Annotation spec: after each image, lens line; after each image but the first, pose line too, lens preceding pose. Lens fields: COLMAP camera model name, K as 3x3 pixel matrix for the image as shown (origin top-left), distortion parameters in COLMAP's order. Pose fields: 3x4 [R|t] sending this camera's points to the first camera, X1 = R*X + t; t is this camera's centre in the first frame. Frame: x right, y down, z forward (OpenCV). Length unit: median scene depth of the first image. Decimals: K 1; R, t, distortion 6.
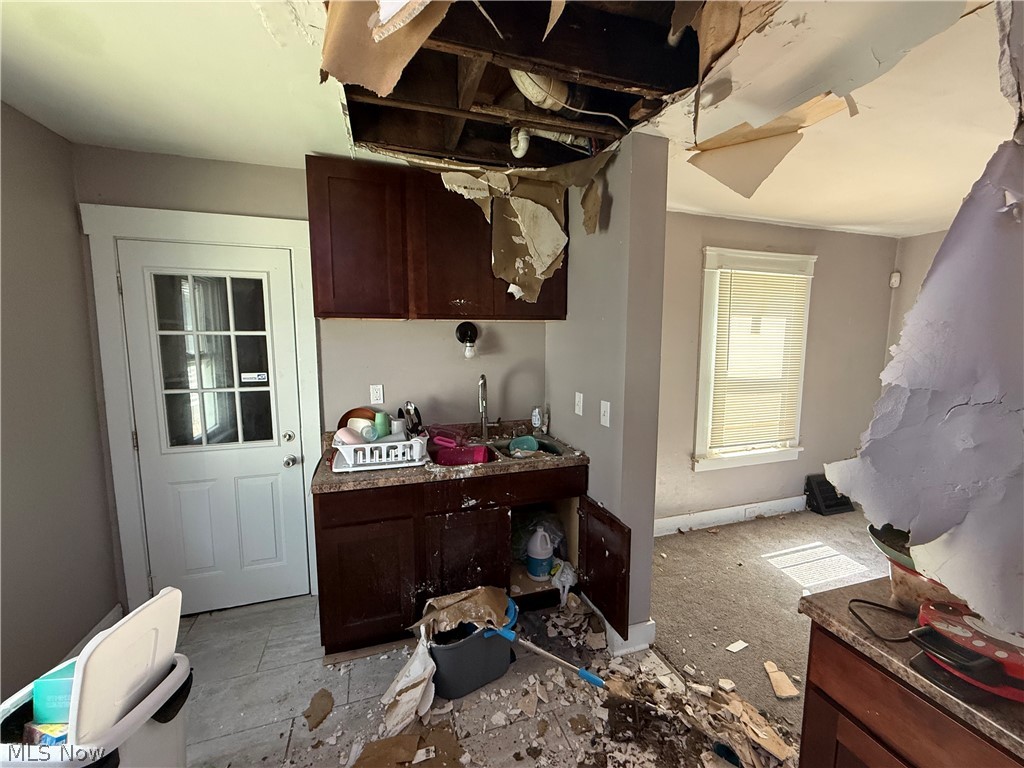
lens RADIAL K [[402.4, 0, 507.8], [0, 402.4, 385.6], [0, 0, 1]] dist [0.000928, -0.000015]
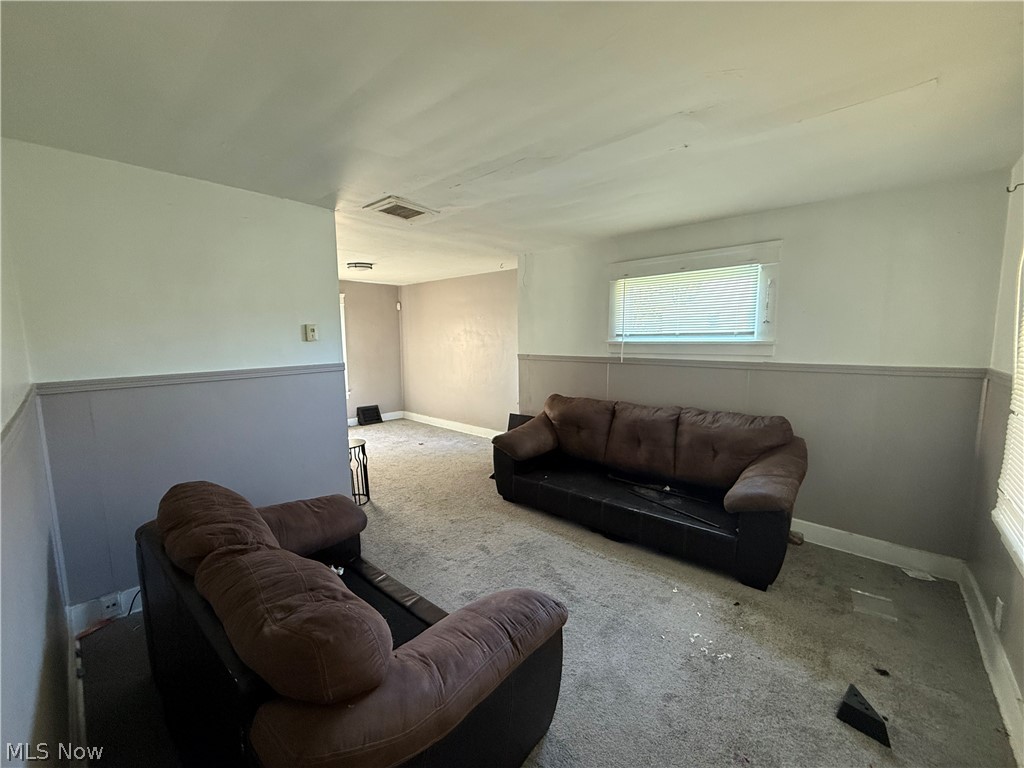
lens RADIAL K [[409.5, 0, 510.9], [0, 409.5, 383.1], [0, 0, 1]] dist [0.000751, -0.000055]
pose [[0.863333, -0.063399, 0.500637, 0.466836], [0.063559, 0.997837, 0.016757, 0.141007], [-0.500616, 0.017353, 0.865495, -1.216877]]
